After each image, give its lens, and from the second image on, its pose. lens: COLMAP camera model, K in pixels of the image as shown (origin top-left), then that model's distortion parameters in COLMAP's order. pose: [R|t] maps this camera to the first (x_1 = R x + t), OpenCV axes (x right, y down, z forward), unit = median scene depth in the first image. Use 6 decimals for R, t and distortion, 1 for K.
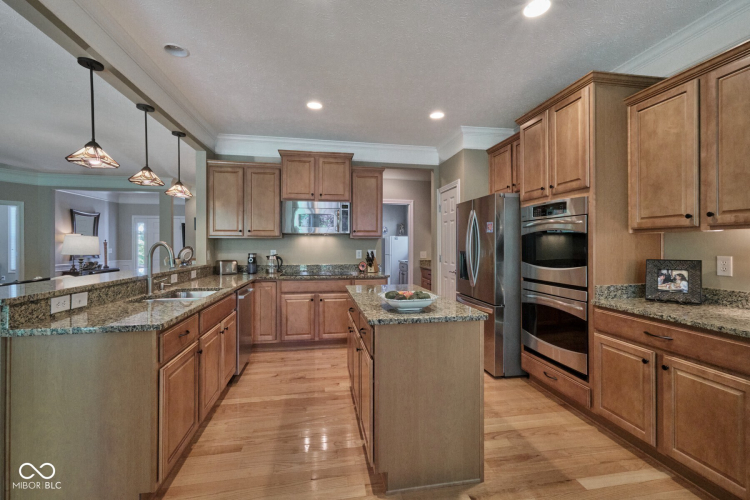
lens RADIAL K [[323.4, 0, 378.9], [0, 323.4, 245.8], [0, 0, 1]] dist [-0.000475, -0.000286]
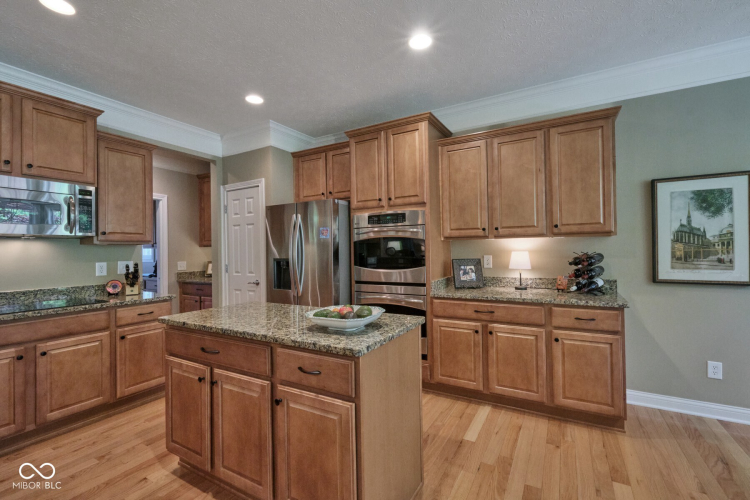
lens RADIAL K [[317.3, 0, 388.1], [0, 317.3, 247.4], [0, 0, 1]] dist [0.002091, 0.000573]
pose [[0.642556, -0.004177, 0.766227, -0.356318], [0.017828, 0.999796, -0.009500, -0.000791], [-0.766031, 0.019765, 0.642499, 0.303633]]
